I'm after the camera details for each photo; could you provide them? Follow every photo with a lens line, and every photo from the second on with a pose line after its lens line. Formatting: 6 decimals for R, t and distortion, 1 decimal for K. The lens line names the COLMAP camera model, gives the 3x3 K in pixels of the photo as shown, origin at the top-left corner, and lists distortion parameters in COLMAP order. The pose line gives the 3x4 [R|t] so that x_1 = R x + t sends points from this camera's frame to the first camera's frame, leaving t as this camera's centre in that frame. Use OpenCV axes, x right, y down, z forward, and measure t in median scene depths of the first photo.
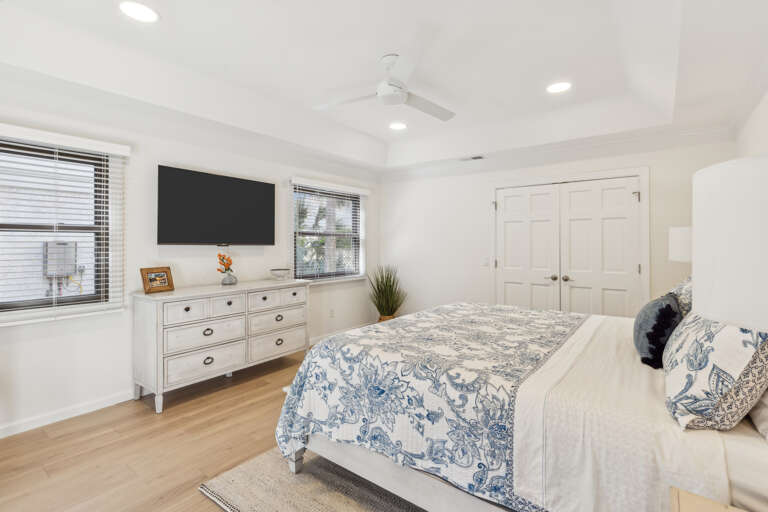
lens RADIAL K [[363.9, 0, 376.1], [0, 363.9, 240.6], [0, 0, 1]] dist [0.004558, -0.000116]
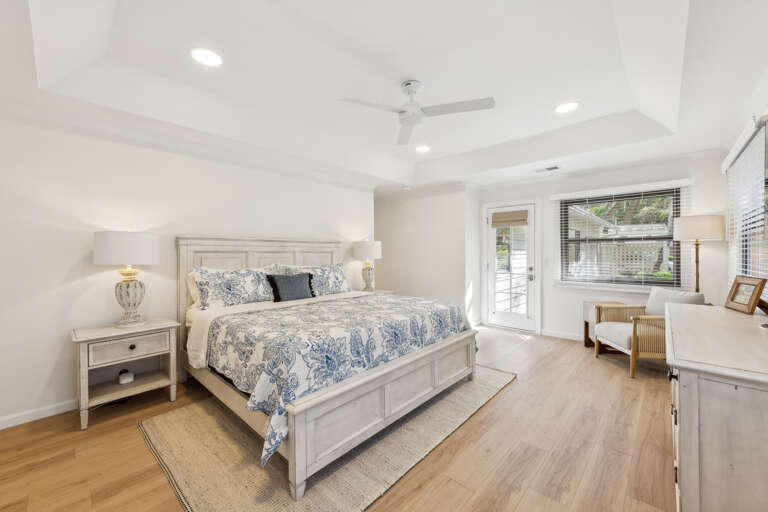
lens RADIAL K [[302.2, 0, 387.7], [0, 302.2, 258.3], [0, 0, 1]] dist [0.004479, 0.000028]
pose [[-0.997453, 0.006776, 0.071007, 0.044573], [0.007089, 0.999966, 0.004145, 0.034797], [-0.070977, 0.004638, -0.997467, 1.647459]]
